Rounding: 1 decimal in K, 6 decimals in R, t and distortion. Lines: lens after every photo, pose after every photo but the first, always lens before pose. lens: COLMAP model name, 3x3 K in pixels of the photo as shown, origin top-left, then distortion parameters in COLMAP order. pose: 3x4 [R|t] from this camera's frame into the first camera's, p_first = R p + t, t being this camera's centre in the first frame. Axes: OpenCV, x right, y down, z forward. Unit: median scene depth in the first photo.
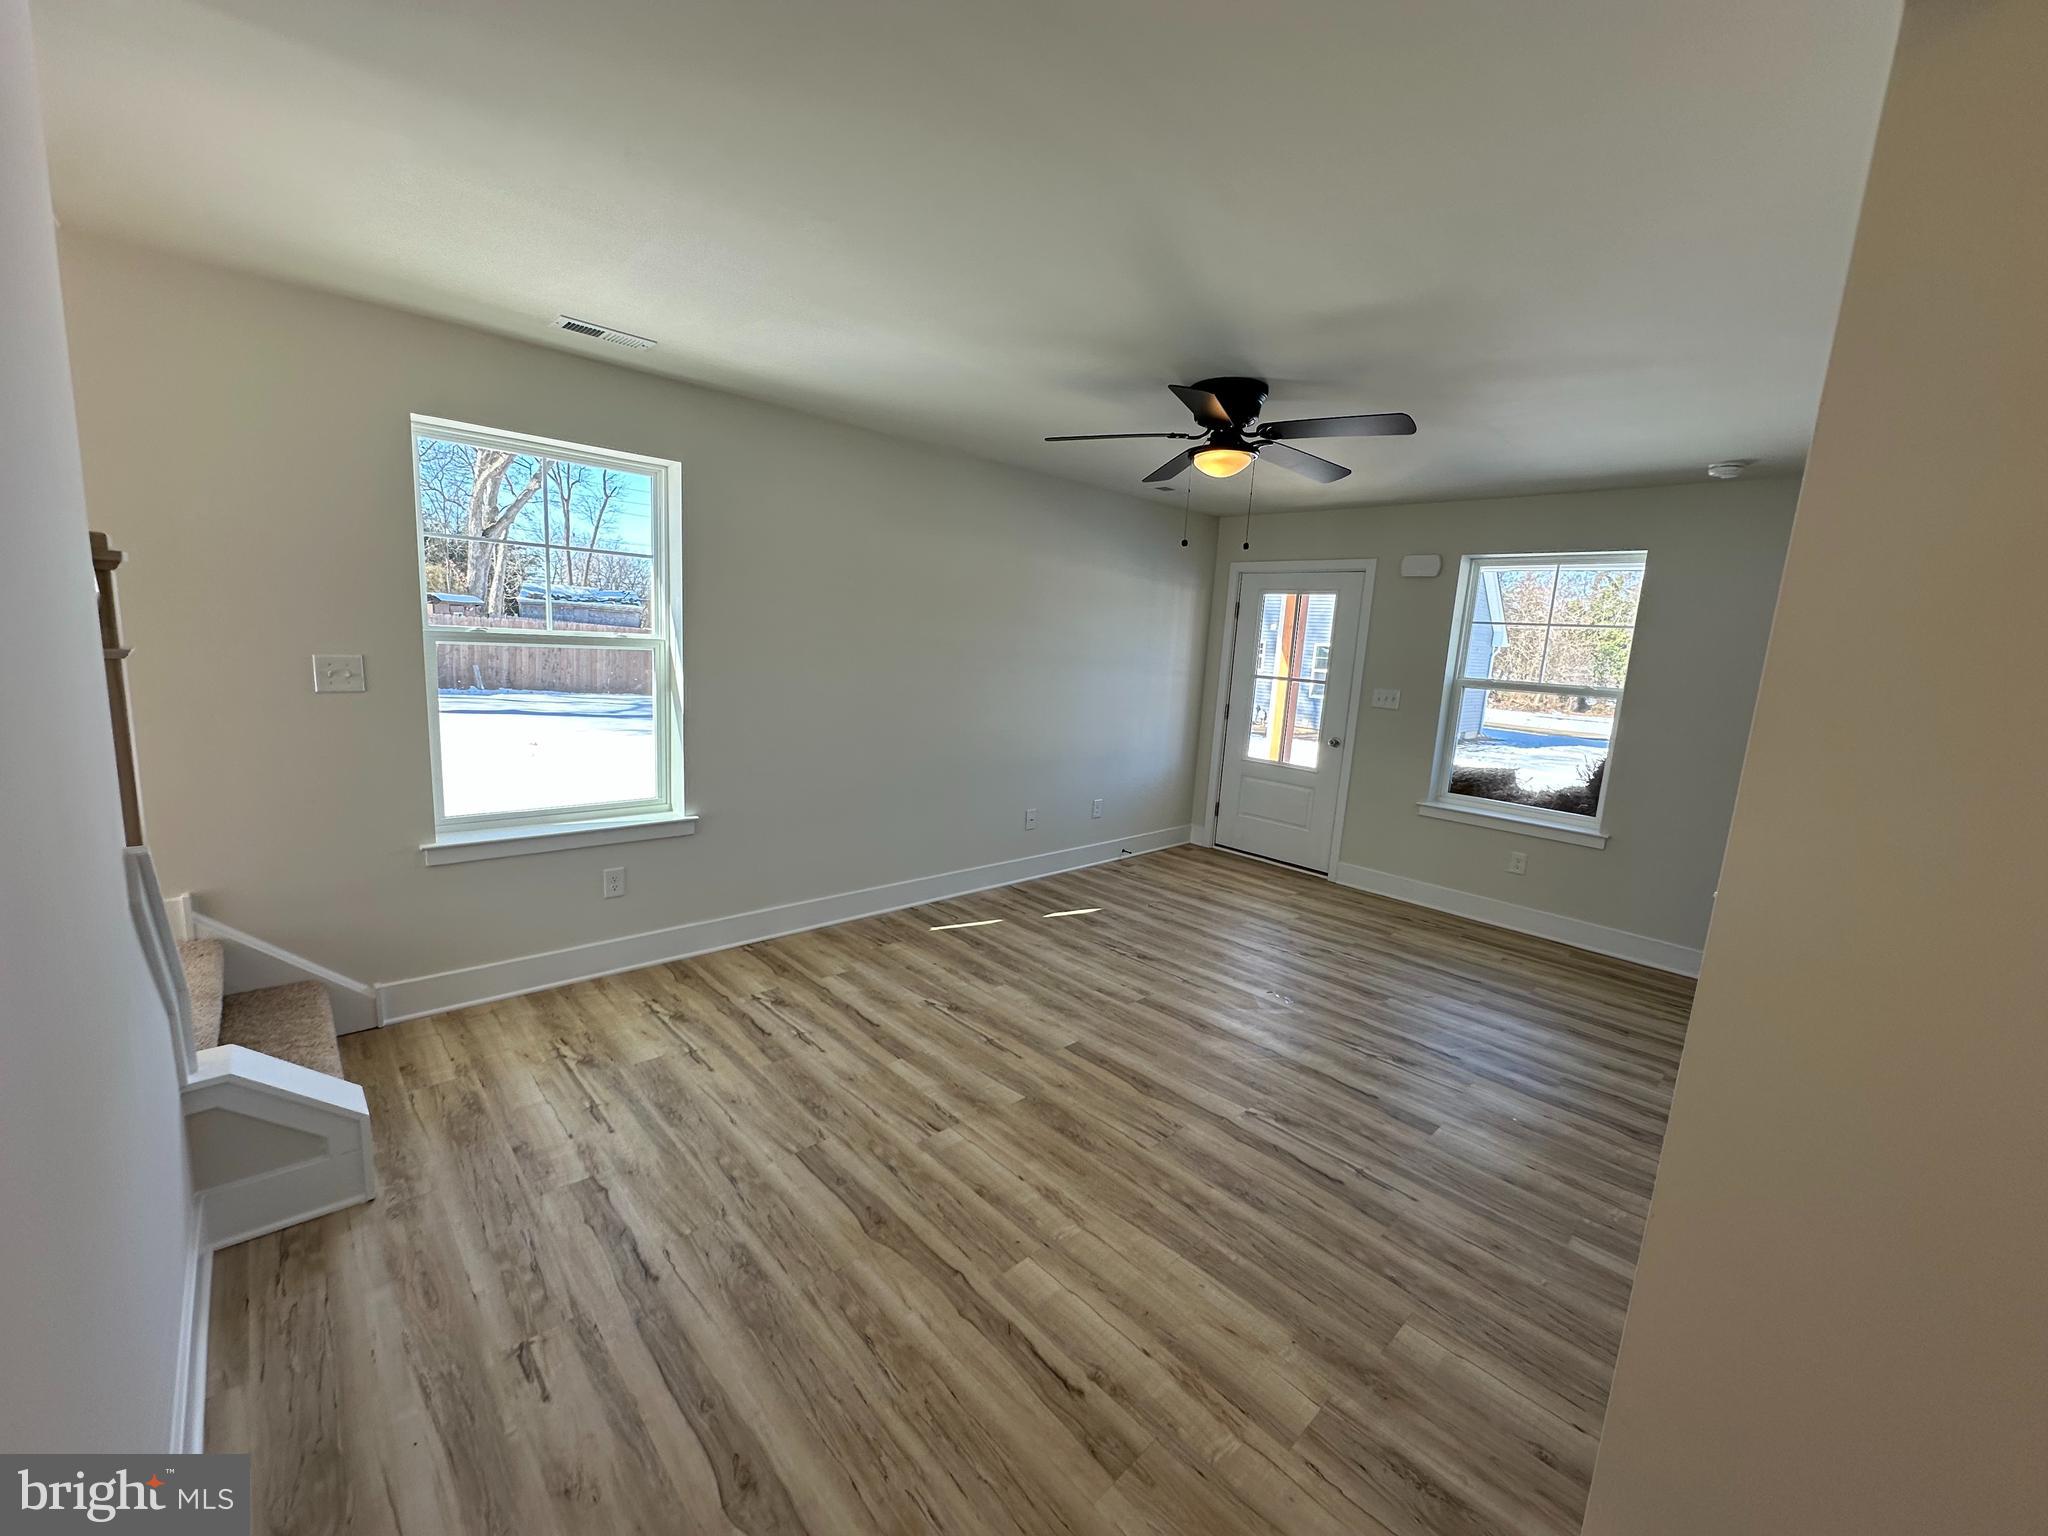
lens RADIAL K [[812.4, 0, 1024.0], [0, 812.4, 768.0], [0, 0, 1]] dist [-0.003842, 0.000206]
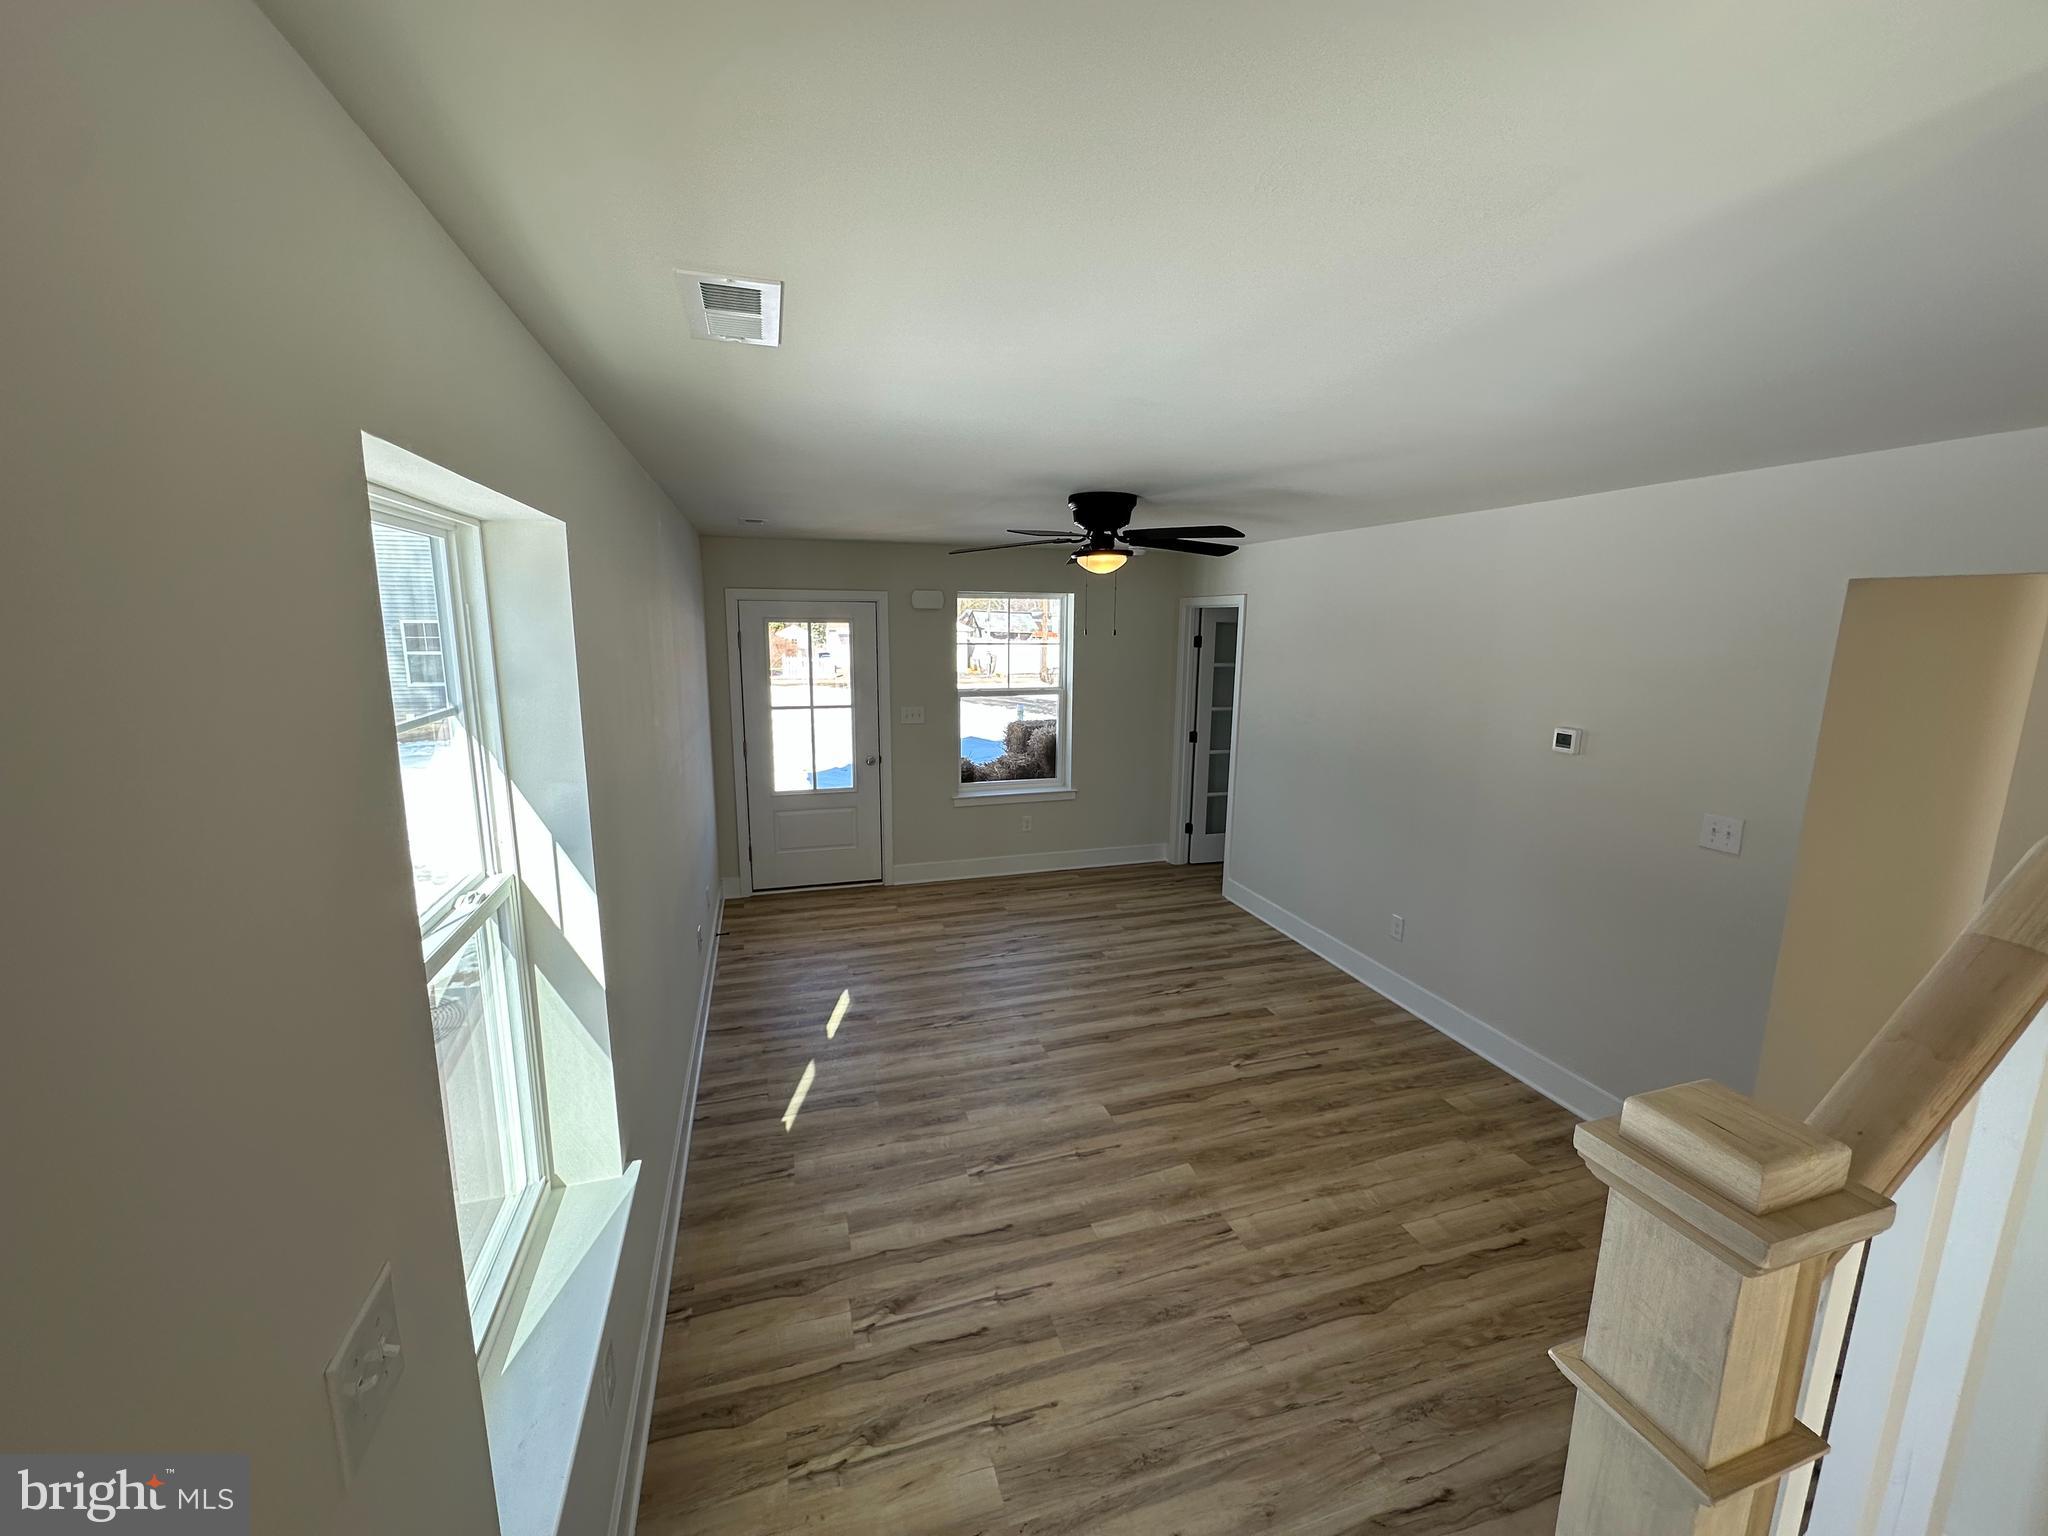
lens RADIAL K [[812.4, 0, 1024.0], [0, 812.4, 768.0], [0, 0, 1]] dist [-0.003842, 0.000206]
pose [[0.440427, -0.217247, 0.871107, -0.843230], [0.161990, 0.973586, 0.160903, -0.294225], [-0.883053, 0.070245, 0.463985, 0.585809]]
